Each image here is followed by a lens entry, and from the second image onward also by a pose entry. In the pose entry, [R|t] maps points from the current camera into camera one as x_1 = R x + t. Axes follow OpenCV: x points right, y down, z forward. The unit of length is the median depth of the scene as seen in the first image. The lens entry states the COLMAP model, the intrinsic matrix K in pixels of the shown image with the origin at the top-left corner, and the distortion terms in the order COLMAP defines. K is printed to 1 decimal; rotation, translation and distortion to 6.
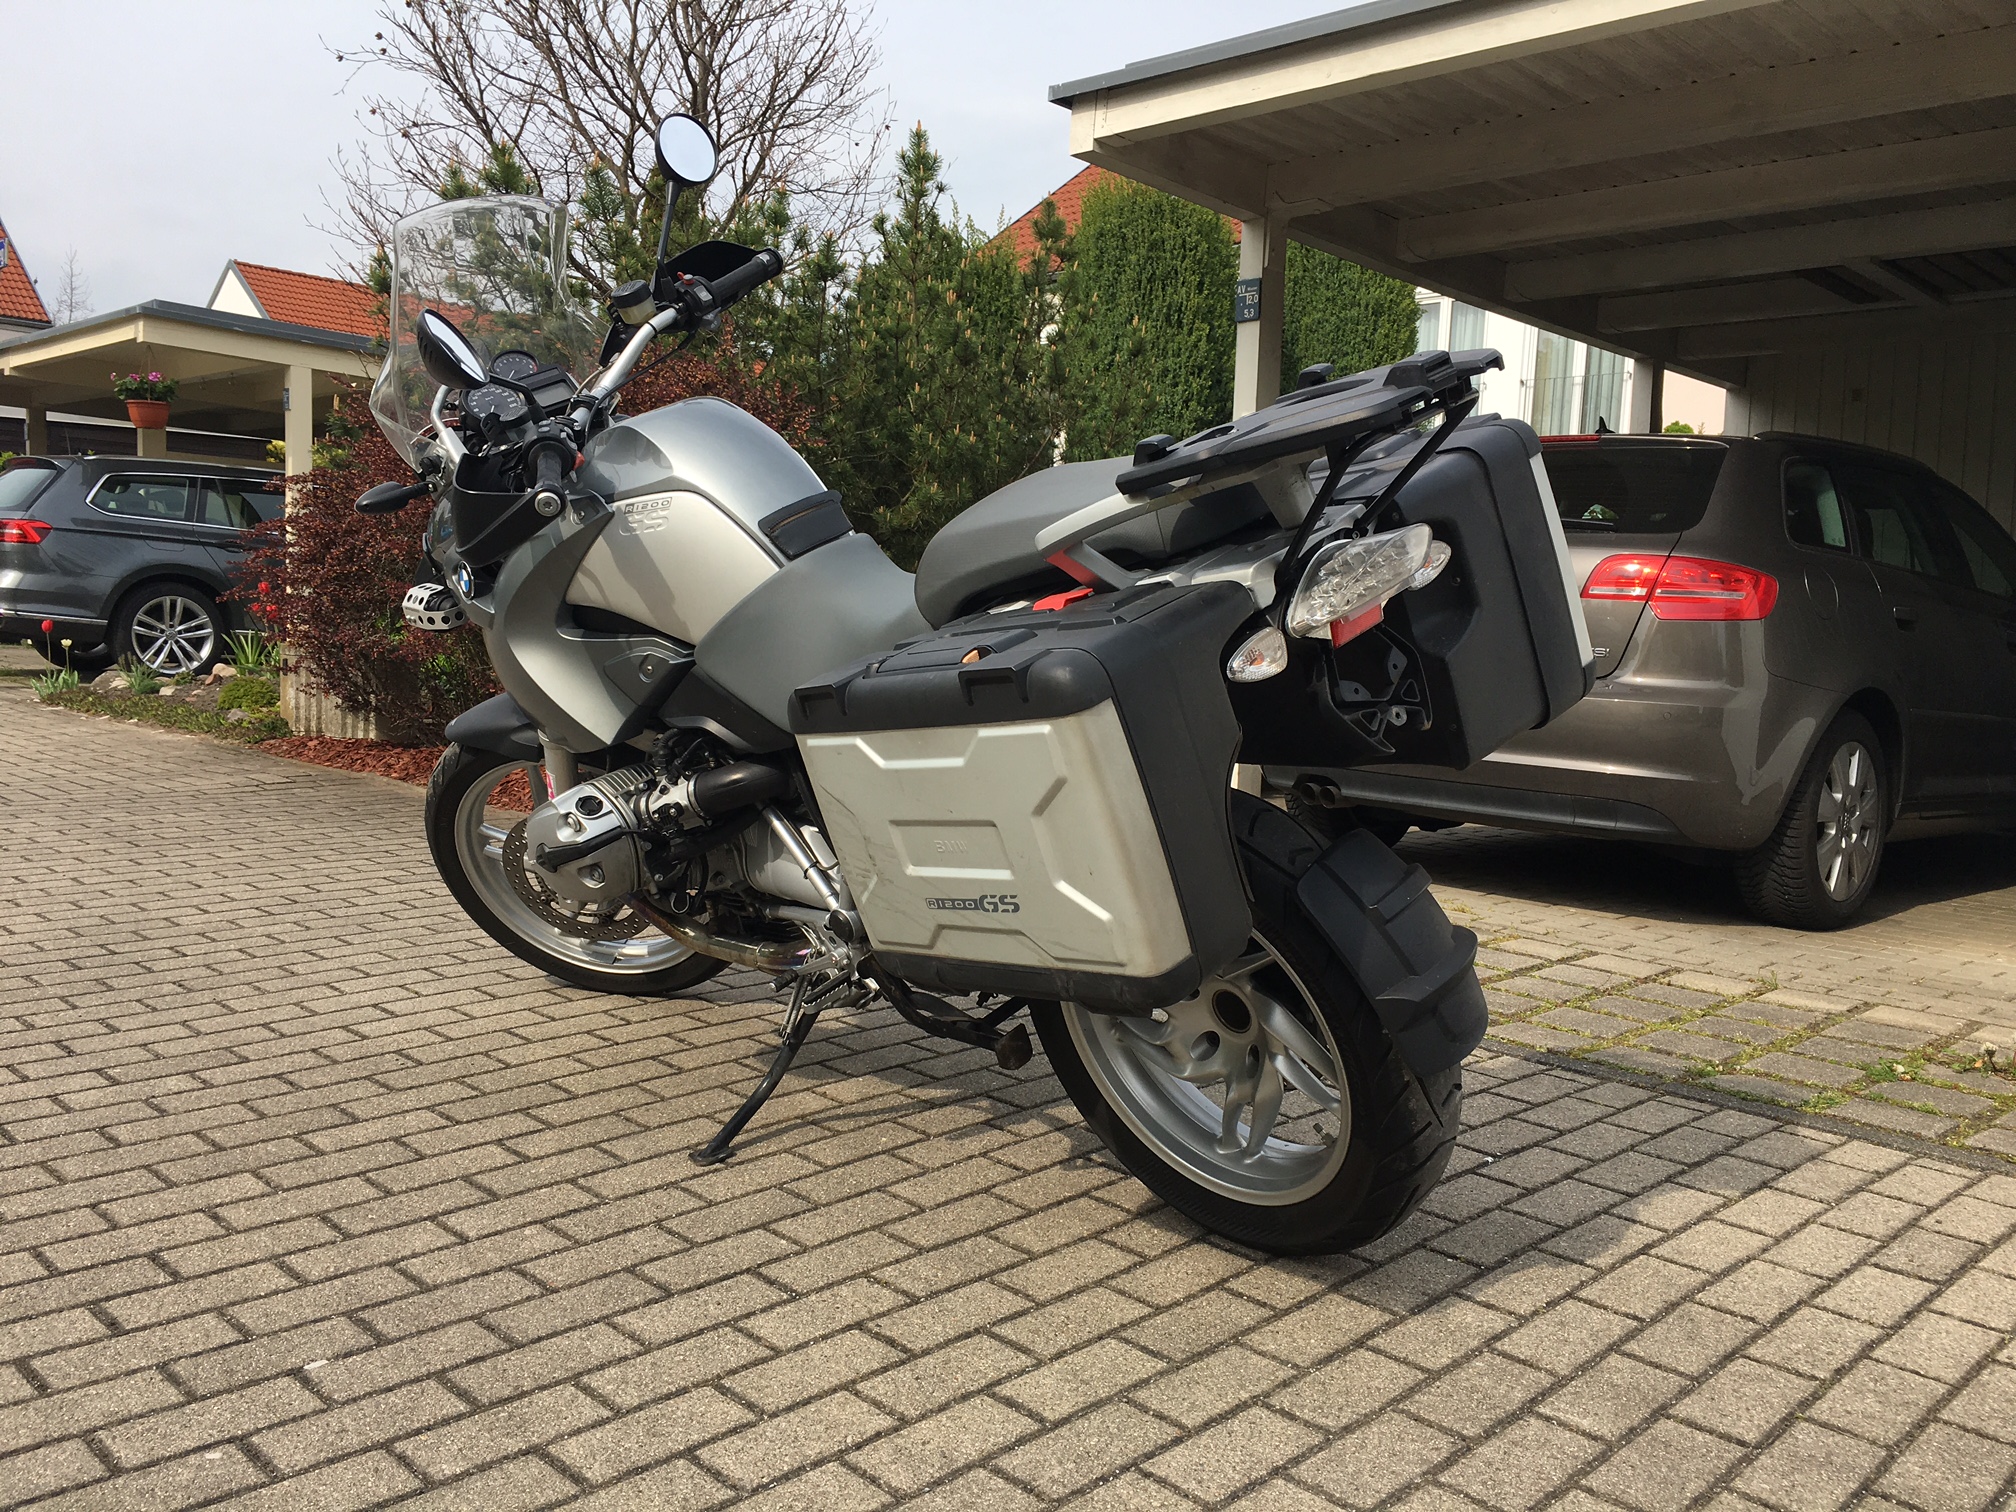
lens RADIAL K [[1719.1, 0, 1006.5], [0, 1719.1, 756.9], [0, 0, 1]] dist [0.042641, -0.025551]
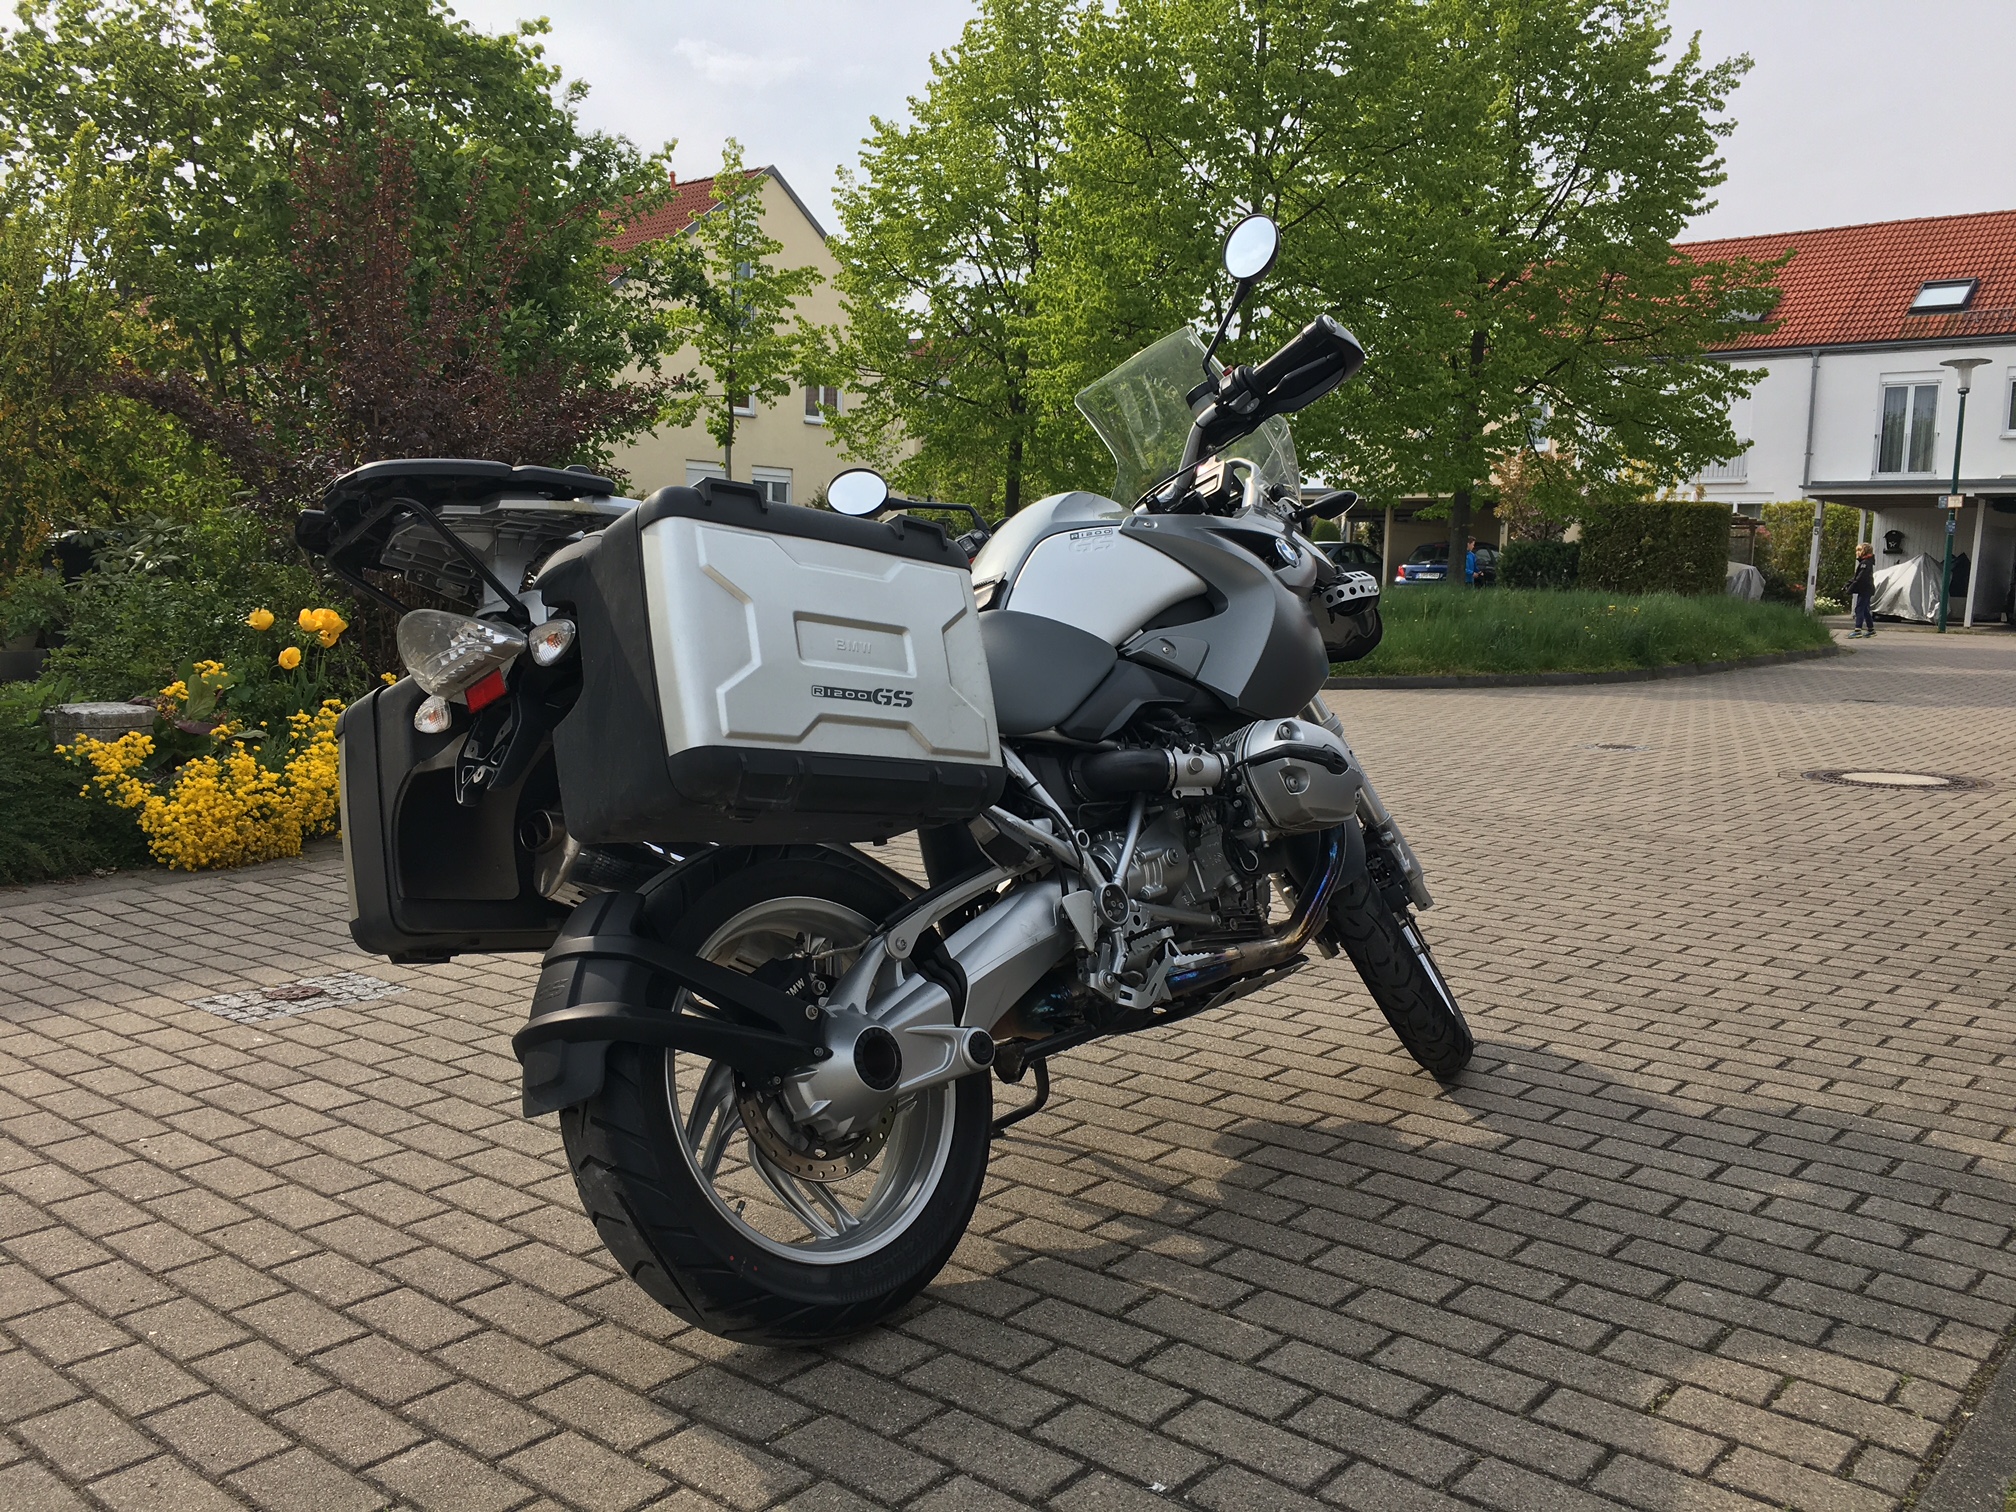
lens RADIAL K [[1719.1, 0, 1009.8], [0, 1719.1, 752.0], [0, 0, 1]] dist [0.042641, -0.025551]
pose [[0.076022, 0.065541, -0.994950, 1.033375], [-0.101444, 0.993168, 0.057672, -0.103678], [0.991932, 0.096547, 0.082151, 0.930898]]
